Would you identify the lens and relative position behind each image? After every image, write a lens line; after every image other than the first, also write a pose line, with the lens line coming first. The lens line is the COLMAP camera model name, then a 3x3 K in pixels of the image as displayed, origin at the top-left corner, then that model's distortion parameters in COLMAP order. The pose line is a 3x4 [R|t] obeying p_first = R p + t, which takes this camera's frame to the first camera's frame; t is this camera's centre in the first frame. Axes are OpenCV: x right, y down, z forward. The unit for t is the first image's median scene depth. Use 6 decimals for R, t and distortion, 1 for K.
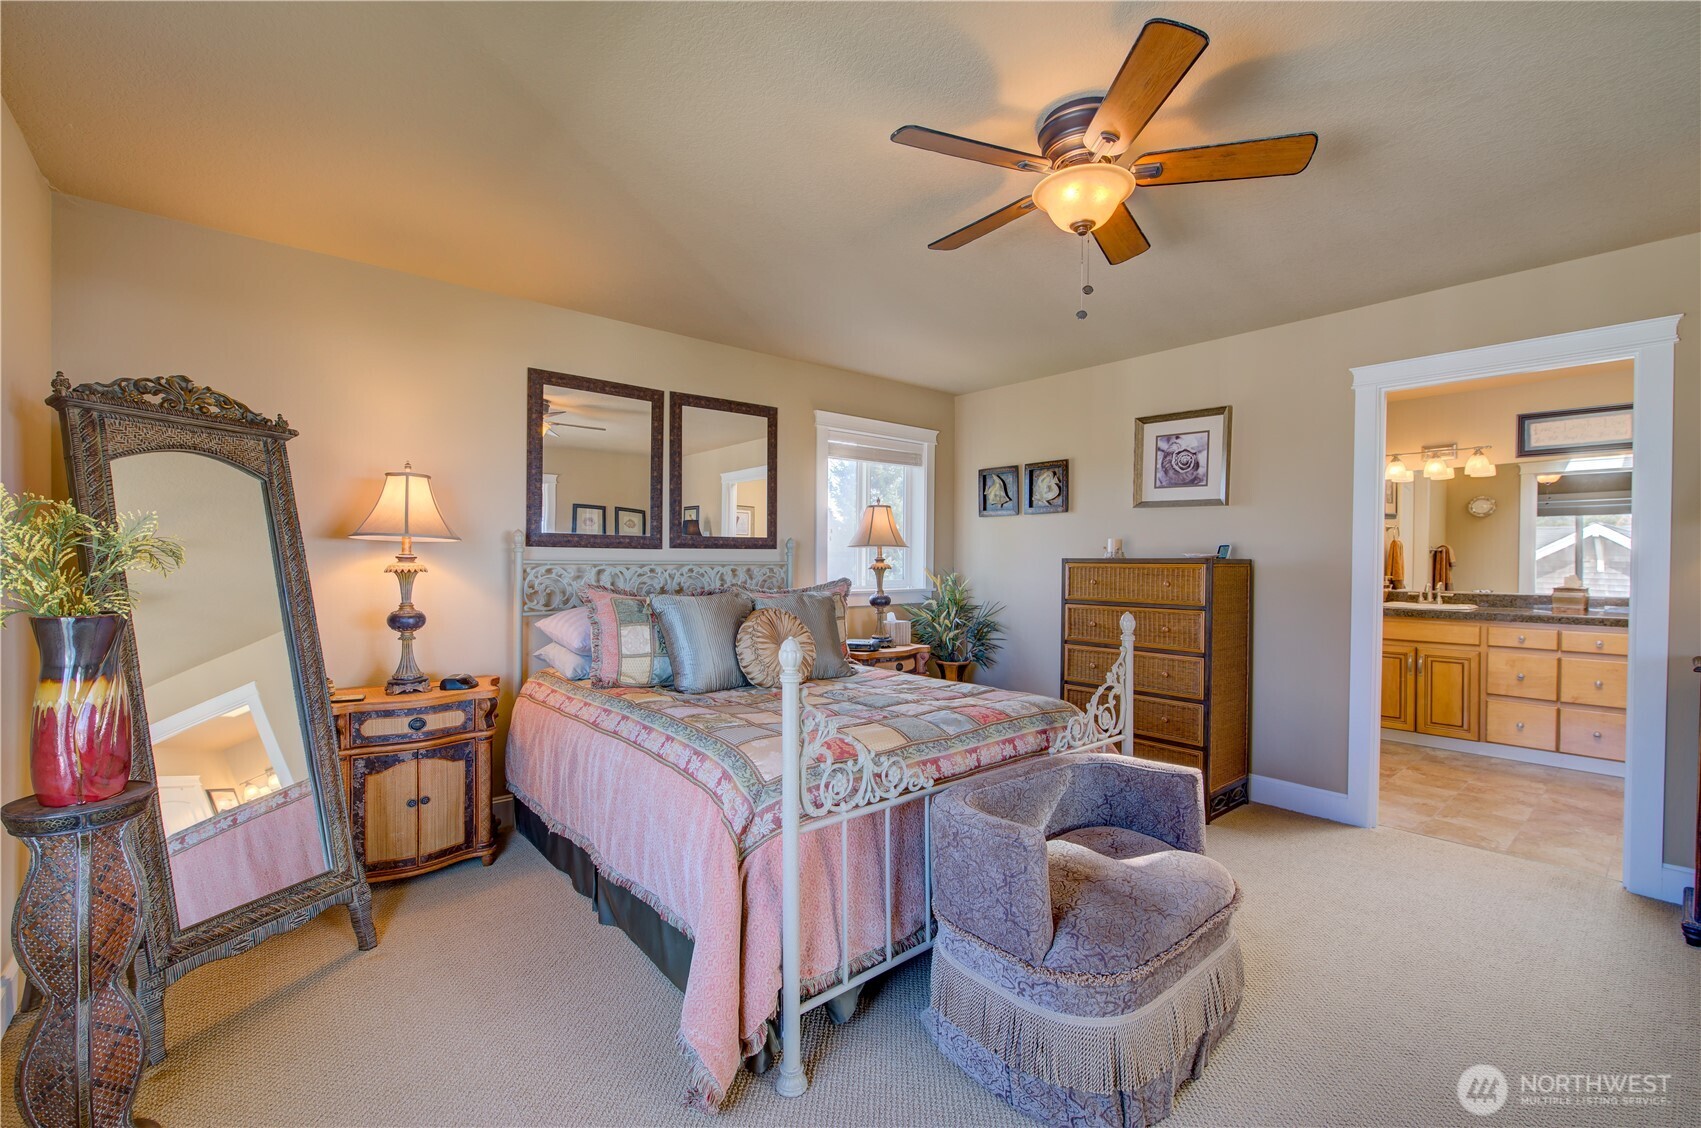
lens RADIAL K [[721.4, 0, 859.3], [0, 721.4, 568.1], [0, 0, 1]] dist [-0.000803, 0.000400]
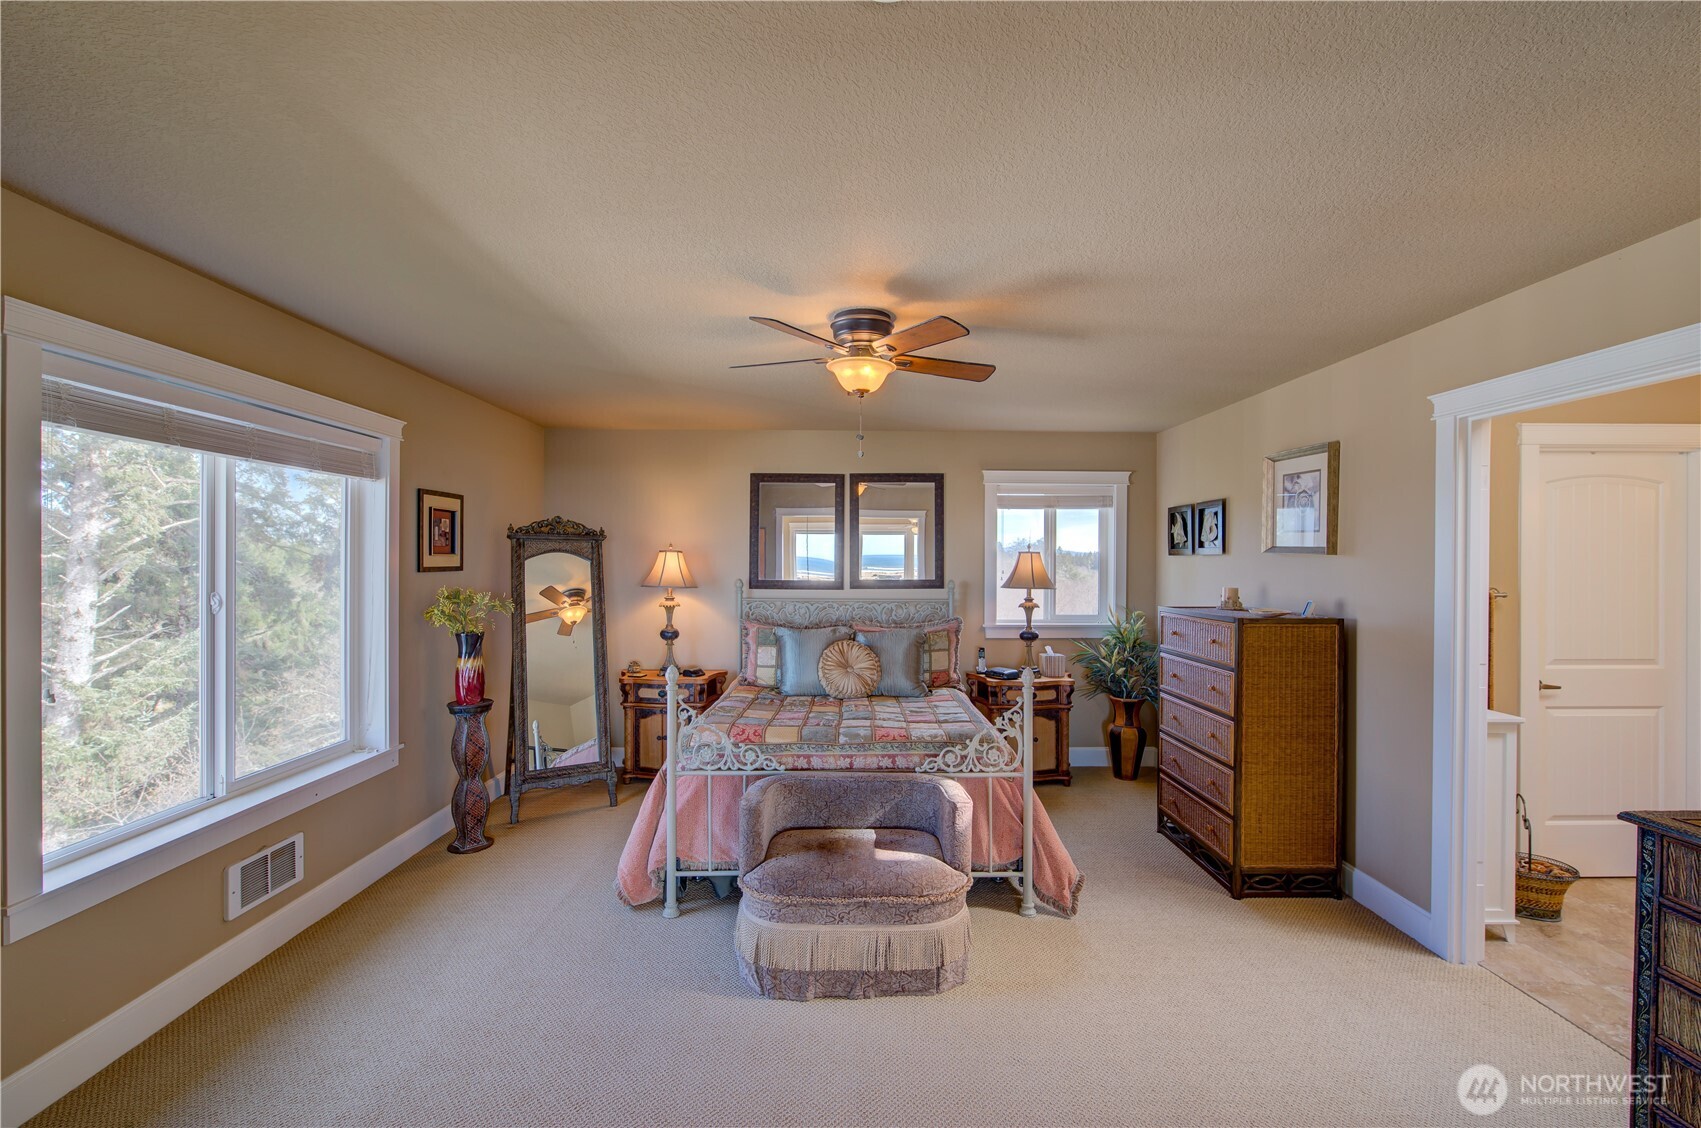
lens RADIAL K [[724.8, 0, 852.3], [0, 724.8, 566.6], [0, 0, 1]] dist [-0.003767, -0.000190]
pose [[0.769420, 0.003248, -0.638734, 0.771752], [-0.006960, 0.999970, -0.003300, -0.081739], [0.638705, 0.006985, 0.769420, -0.062943]]
